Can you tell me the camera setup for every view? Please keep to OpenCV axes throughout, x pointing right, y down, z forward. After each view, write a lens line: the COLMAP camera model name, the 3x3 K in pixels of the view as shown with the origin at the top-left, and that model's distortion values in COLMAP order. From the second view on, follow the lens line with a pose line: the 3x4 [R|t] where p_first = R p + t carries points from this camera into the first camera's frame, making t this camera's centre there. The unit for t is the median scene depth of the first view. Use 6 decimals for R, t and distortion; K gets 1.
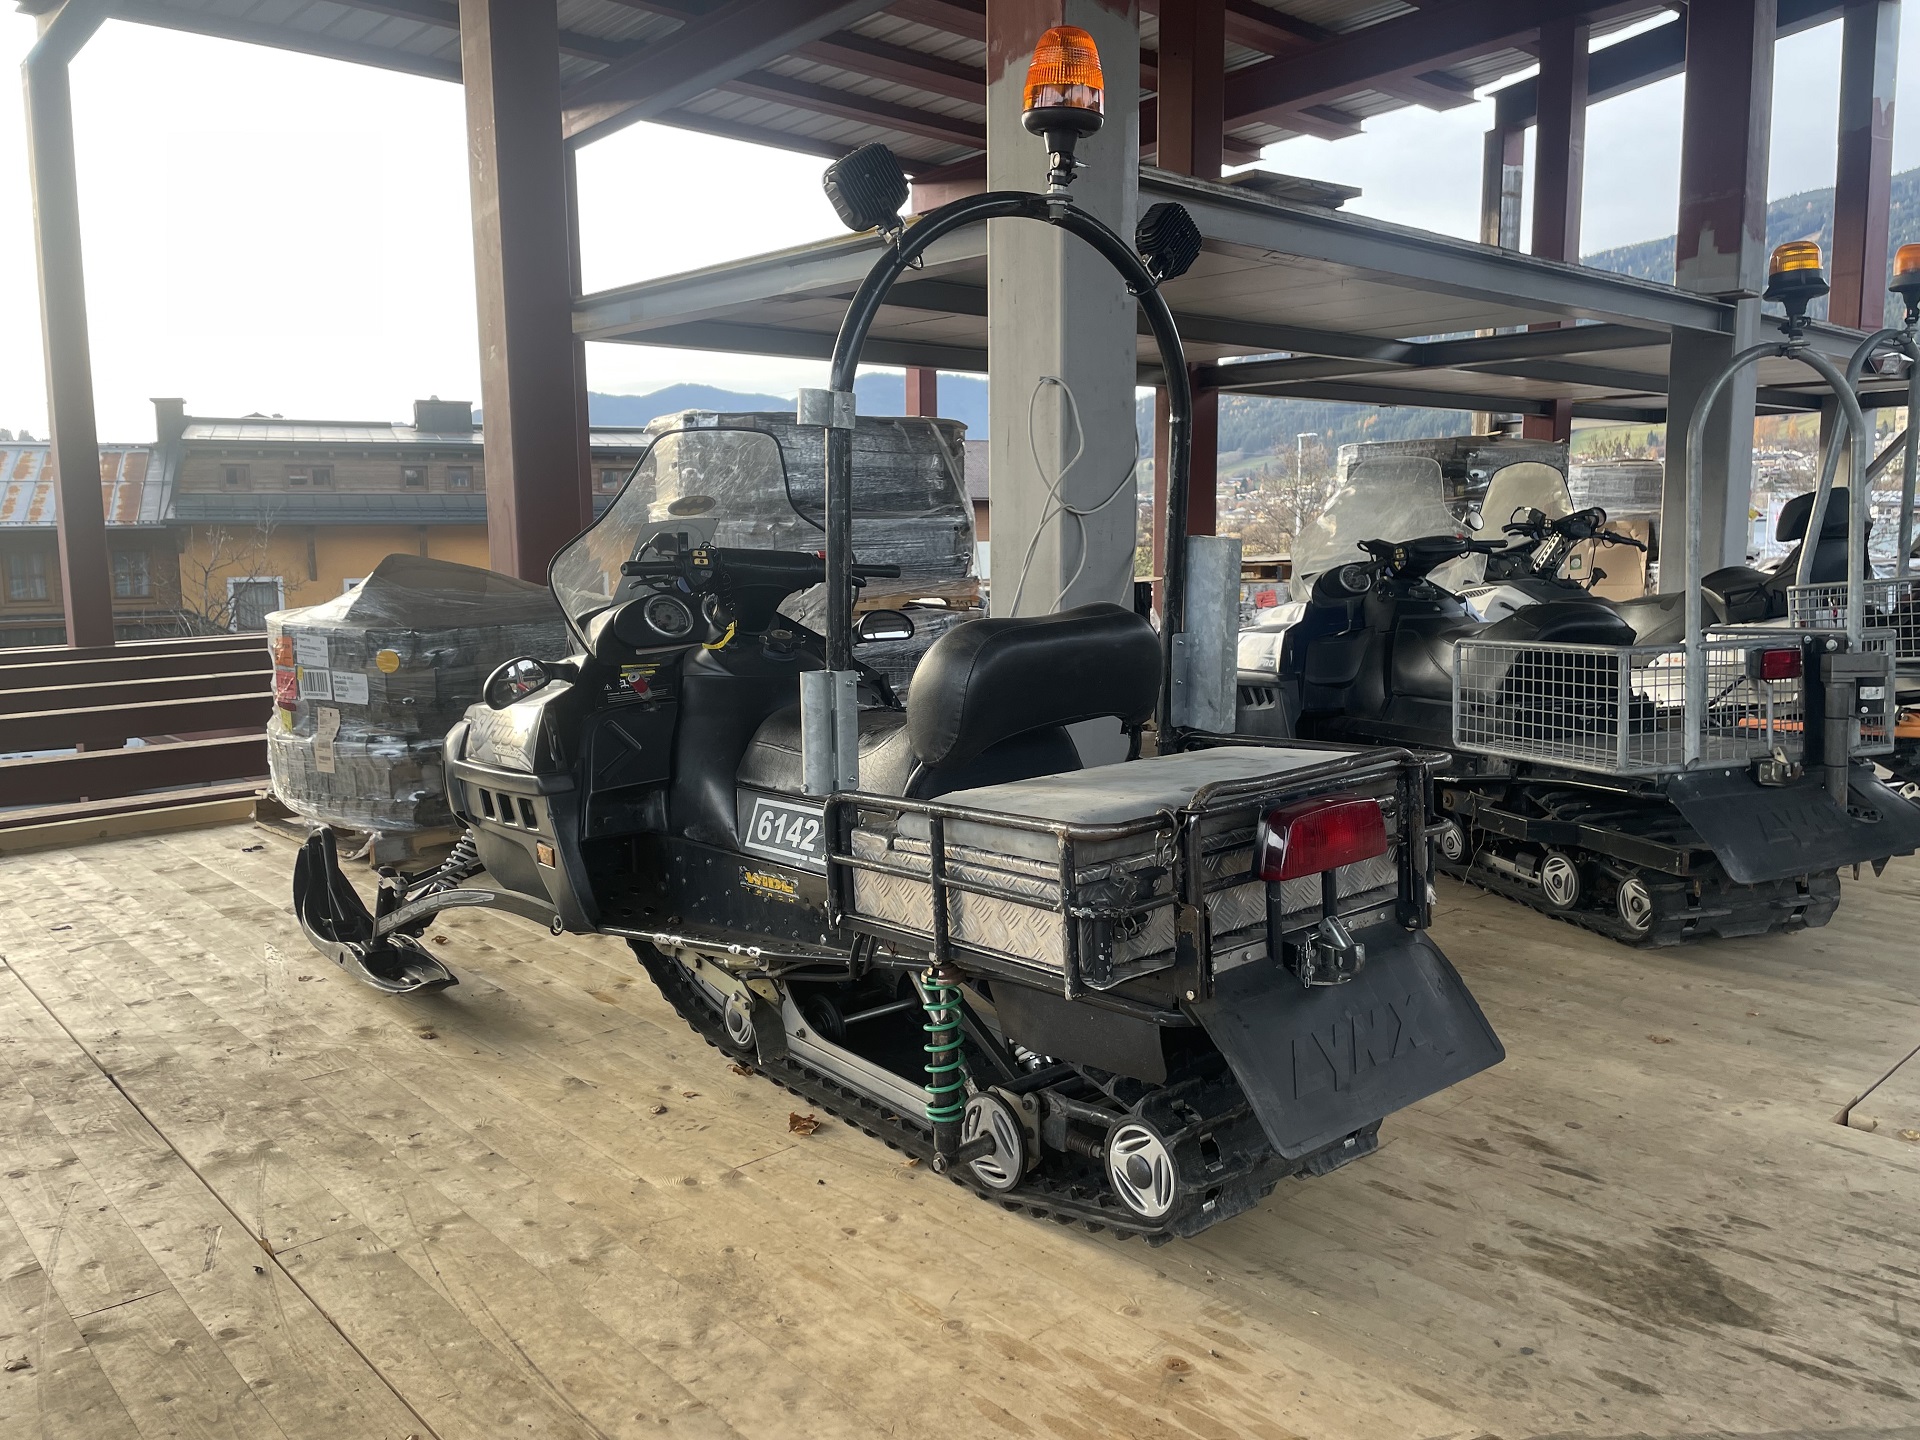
lens RADIAL K [[1453.6, 0, 960.7], [0, 1453.6, 715.9], [0, 0, 1]] dist [0.039958, -0.040907]
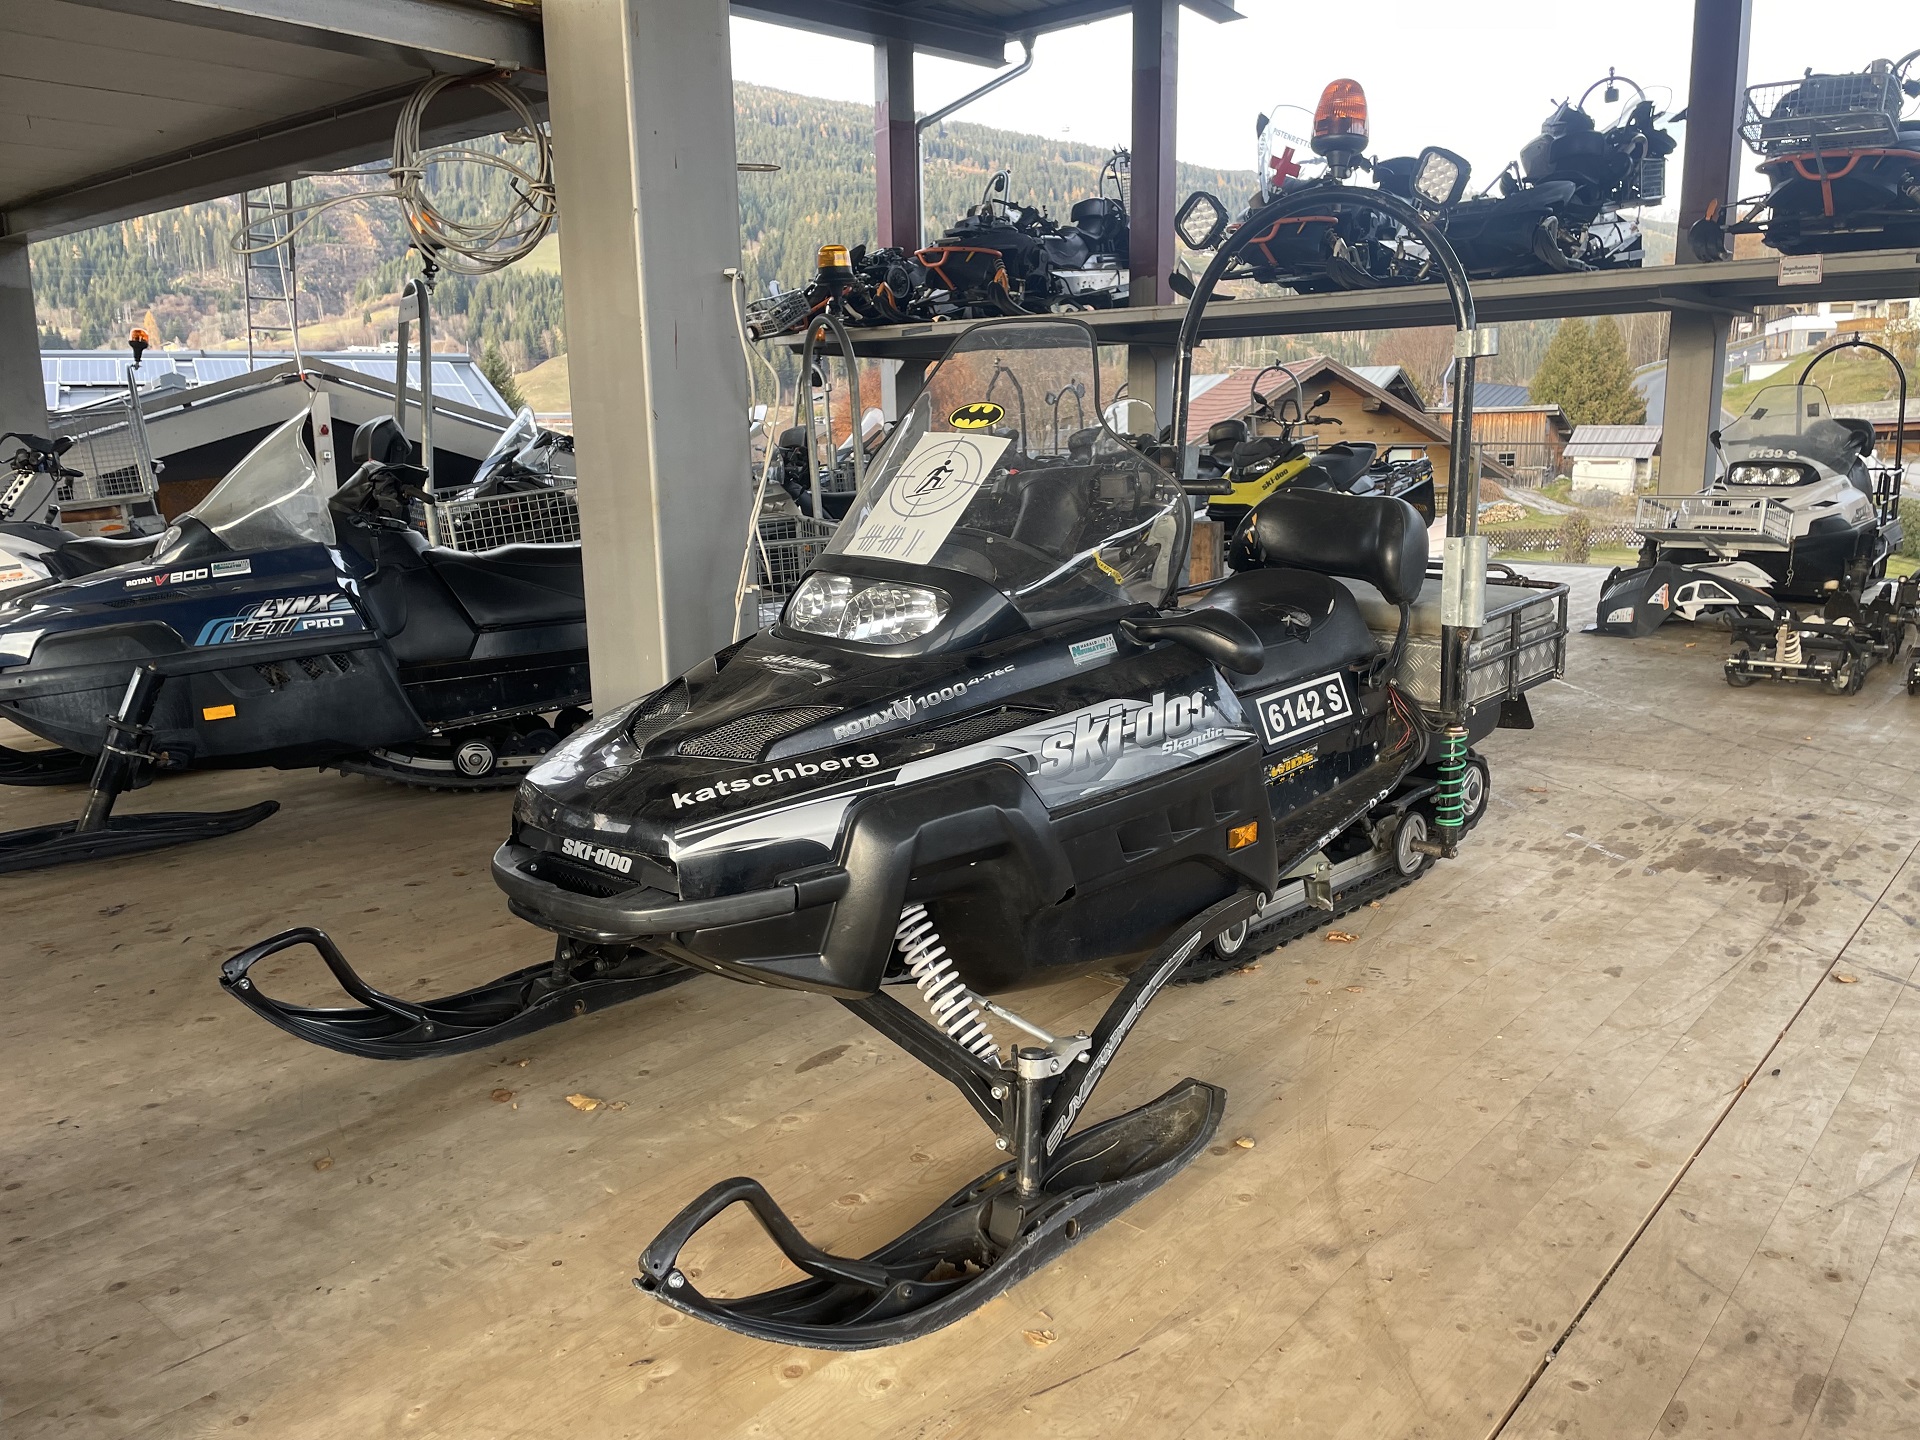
lens RADIAL K [[1453.6, 0, 968.3], [0, 1453.6, 718.4], [0, 0, 1]] dist [0.039958, -0.040907]
pose [[-0.131269, -0.177859, 0.975261, -1.213111], [0.152164, 0.968501, 0.197108, -0.180917], [-0.979599, 0.174274, -0.100070, 1.391448]]
